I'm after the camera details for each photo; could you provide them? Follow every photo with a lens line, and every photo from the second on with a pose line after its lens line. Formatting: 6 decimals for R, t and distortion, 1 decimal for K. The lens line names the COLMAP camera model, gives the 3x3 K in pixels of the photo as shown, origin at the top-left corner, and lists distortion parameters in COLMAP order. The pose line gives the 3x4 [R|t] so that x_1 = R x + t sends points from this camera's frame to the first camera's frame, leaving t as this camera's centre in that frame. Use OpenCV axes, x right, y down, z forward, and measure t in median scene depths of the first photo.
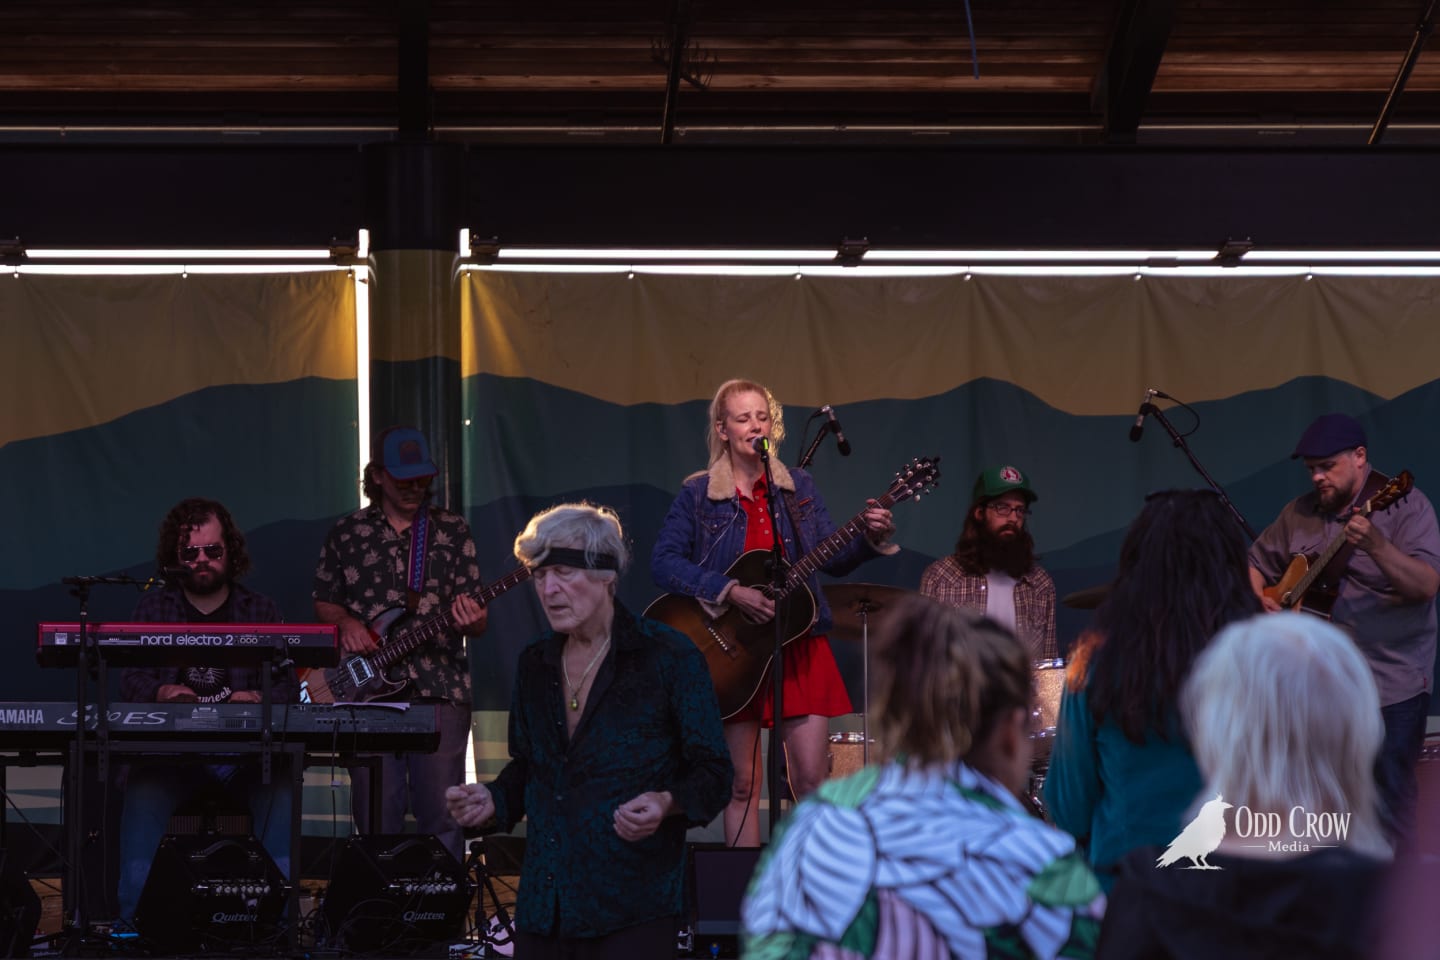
lens RADIAL K [[6193.8, 0, 720.0], [0, 6193.8, 480.0], [0, 0, 1]] dist [0.319820, 2.618443]
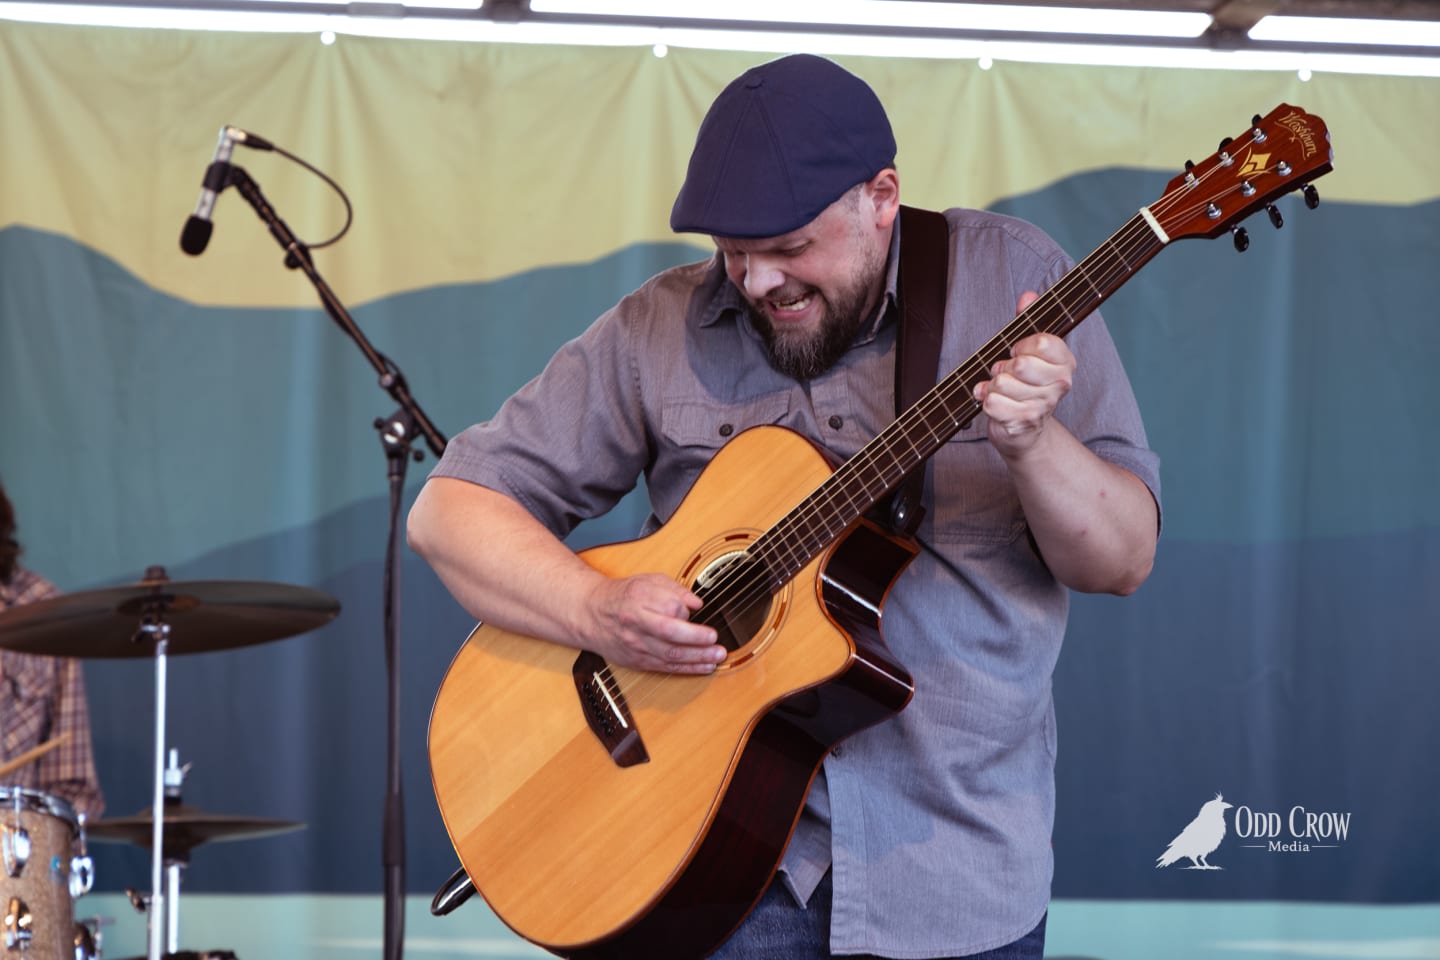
lens RADIAL K [[3397.7, 0, 724.6], [0, 3397.7, 484.6], [0, 0, 1]] dist [0.389824, -4.361190]
pose [[0.995475, 0.012187, 0.094239, 0.078912], [-0.007939, 0.998941, -0.045313, 0.018793], [-0.094692, 0.044360, 0.994518, 0.751081]]
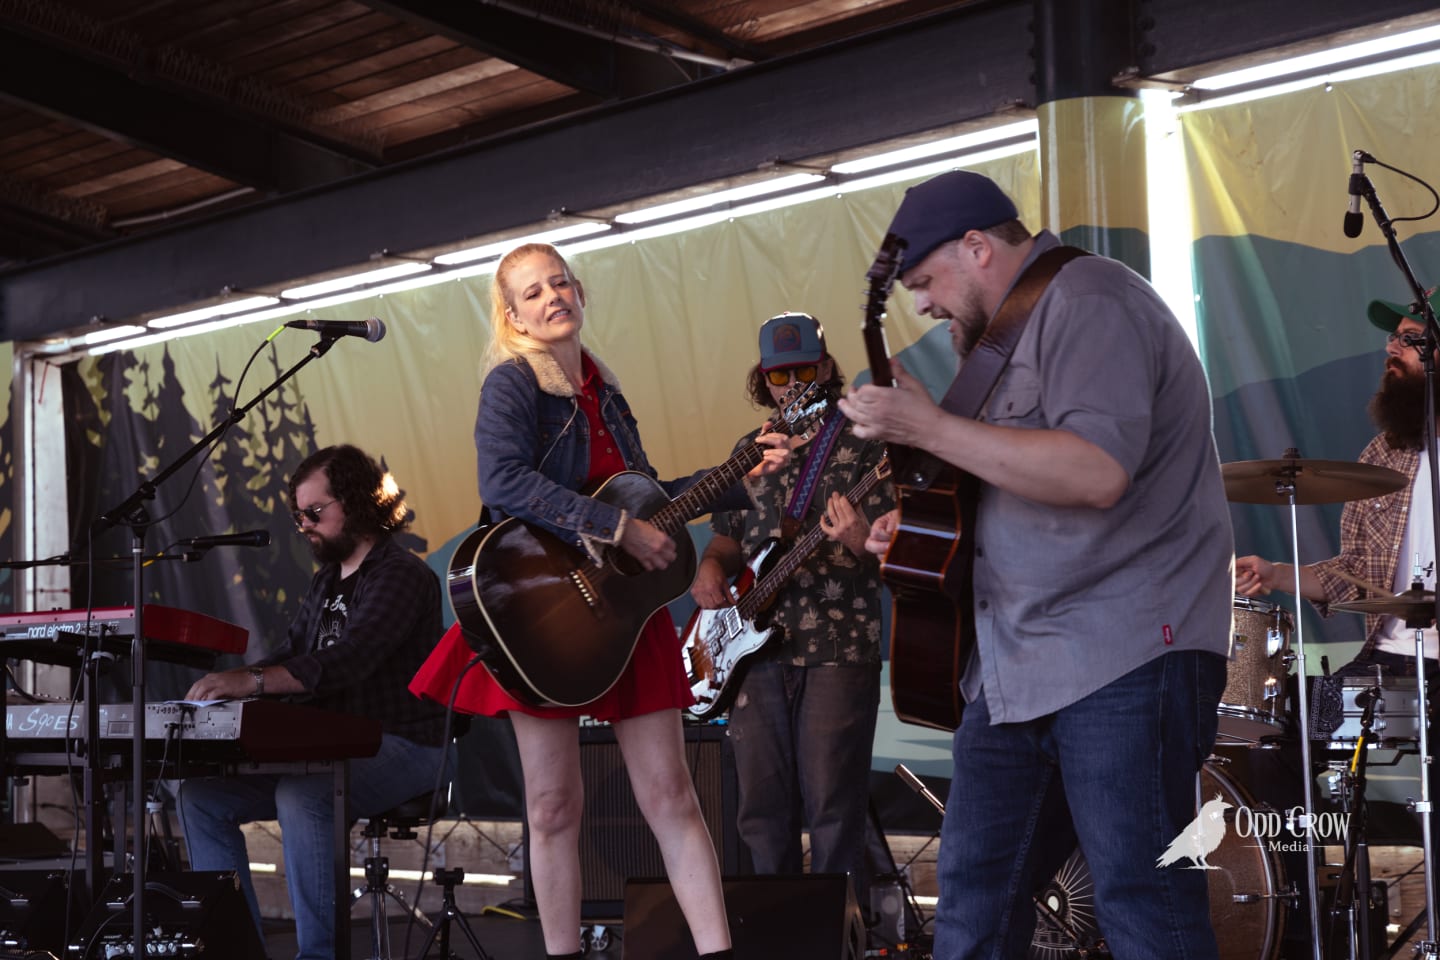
lens RADIAL K [[3266.5, 0, 720.0], [0, 3266.5, 480.0], [0, 0, 1]] dist [0.104414, 0.347147]
pose [[0.553307, -0.063874, -0.830525, 0.297291], [0.082279, 0.996371, -0.021814, 0.020118], [0.828904, -0.056265, 0.556554, 0.741405]]
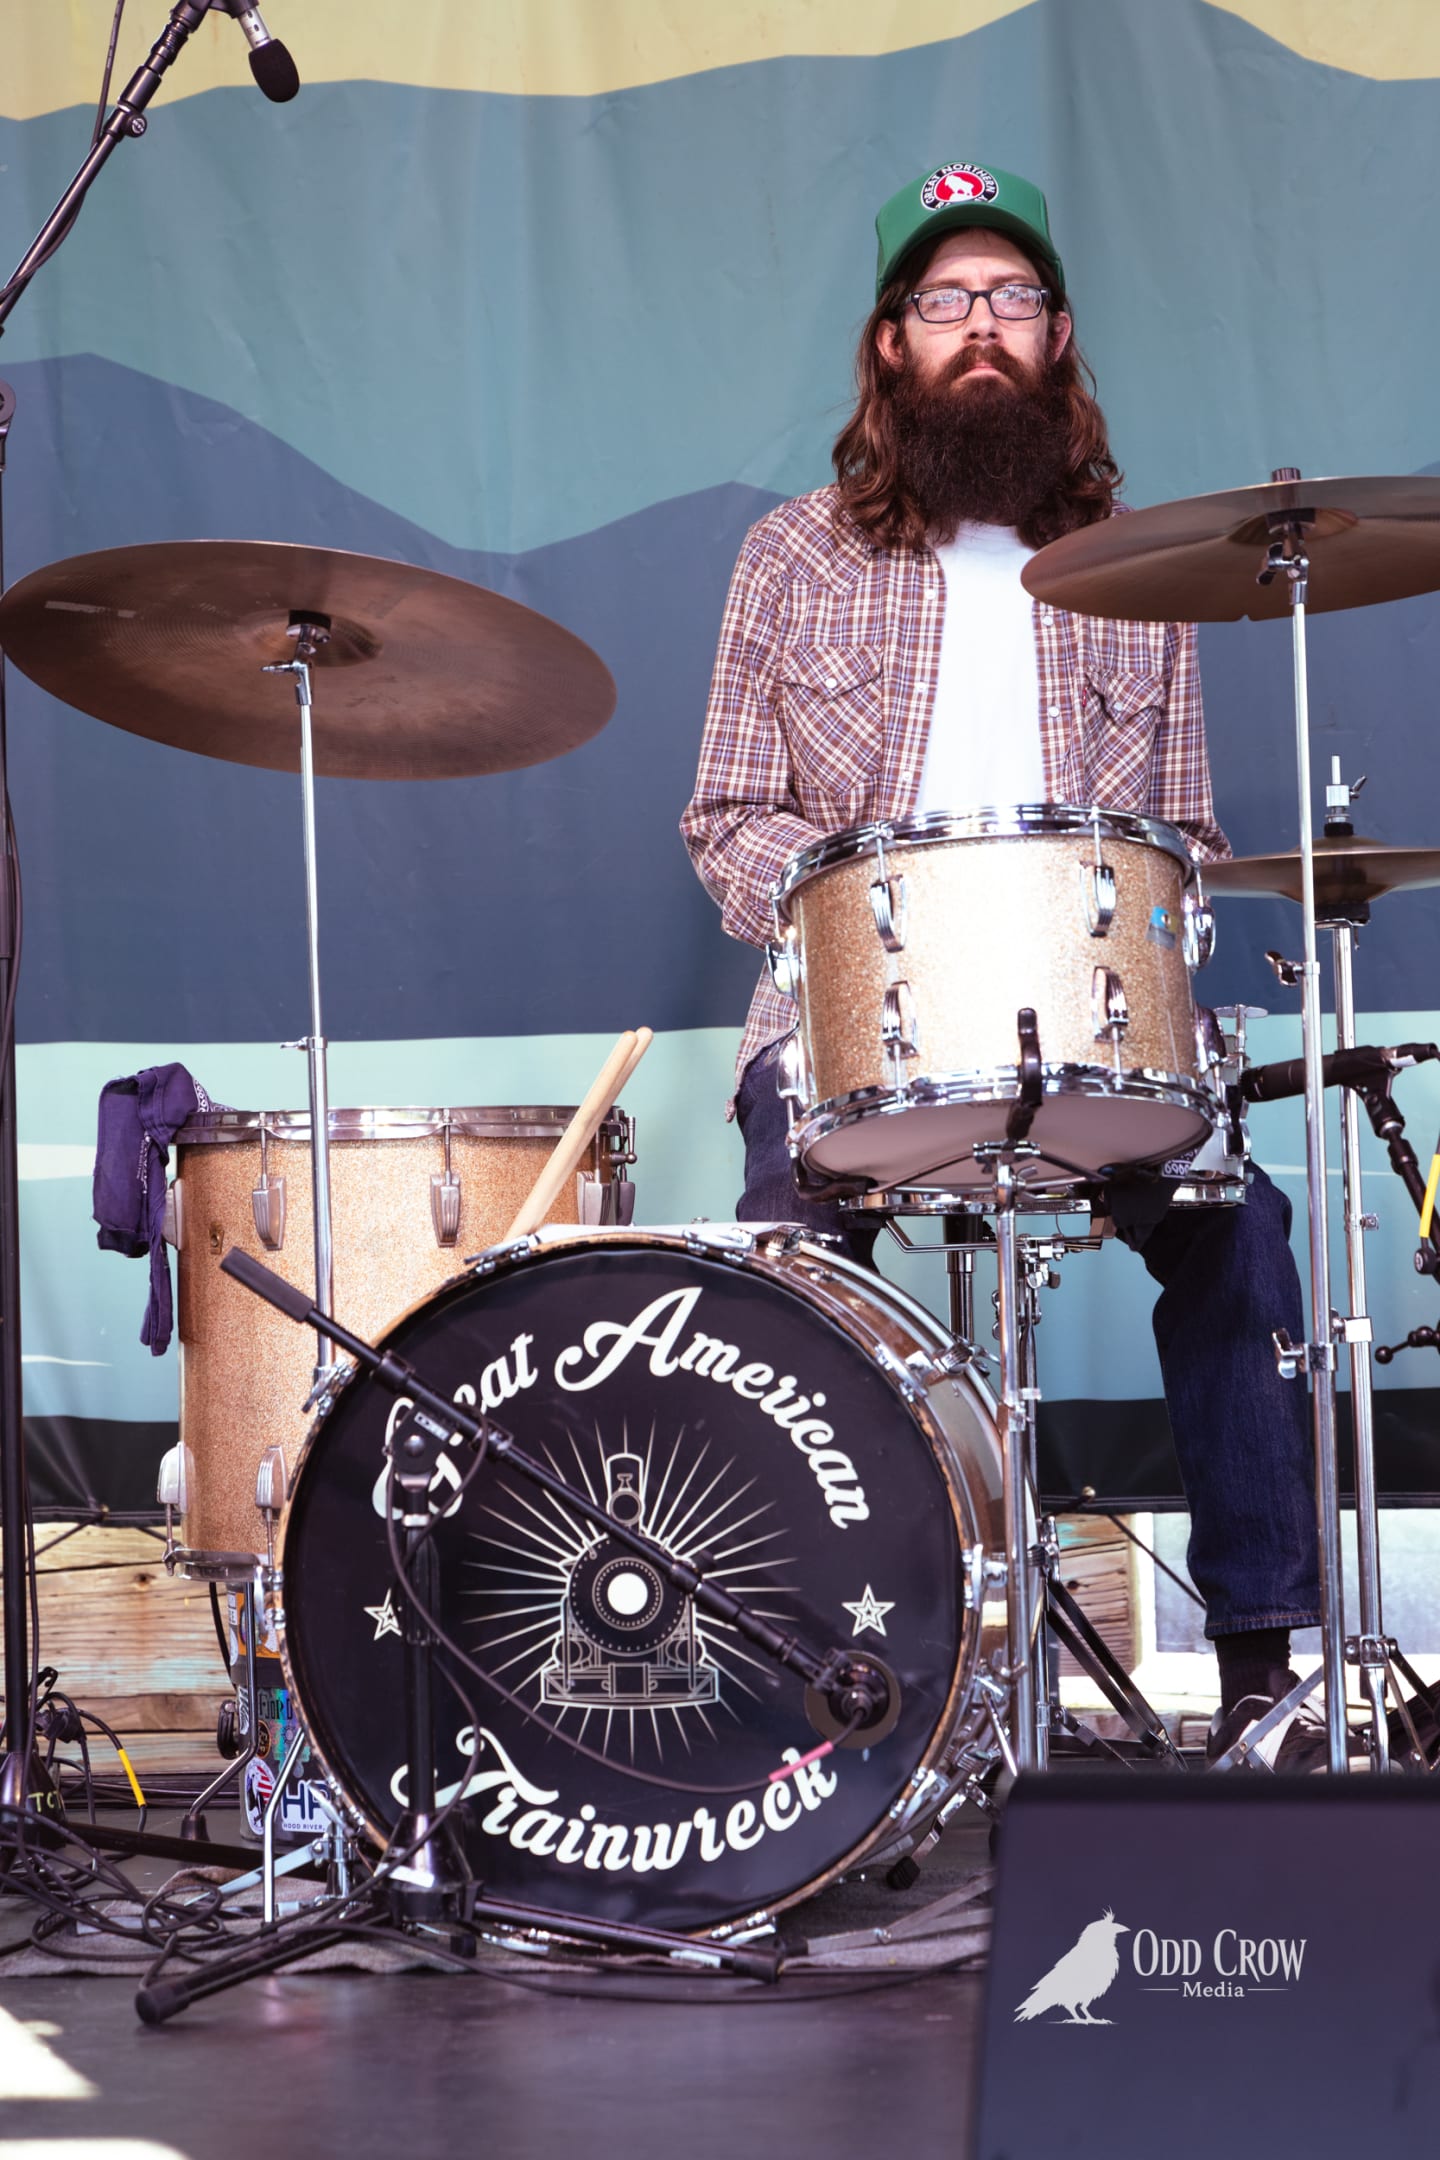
lens RADIAL K [[6370.3, 0, 721.1], [0, 6370.3, 996.5], [0, 0, 1]] dist [0.206654, -1.960401]
pose [[0.981823, -0.034106, -0.186708, 0.089241], [0.040915, 0.998626, 0.032738, 0.026551], [0.185335, -0.039782, 0.981870, 0.703832]]
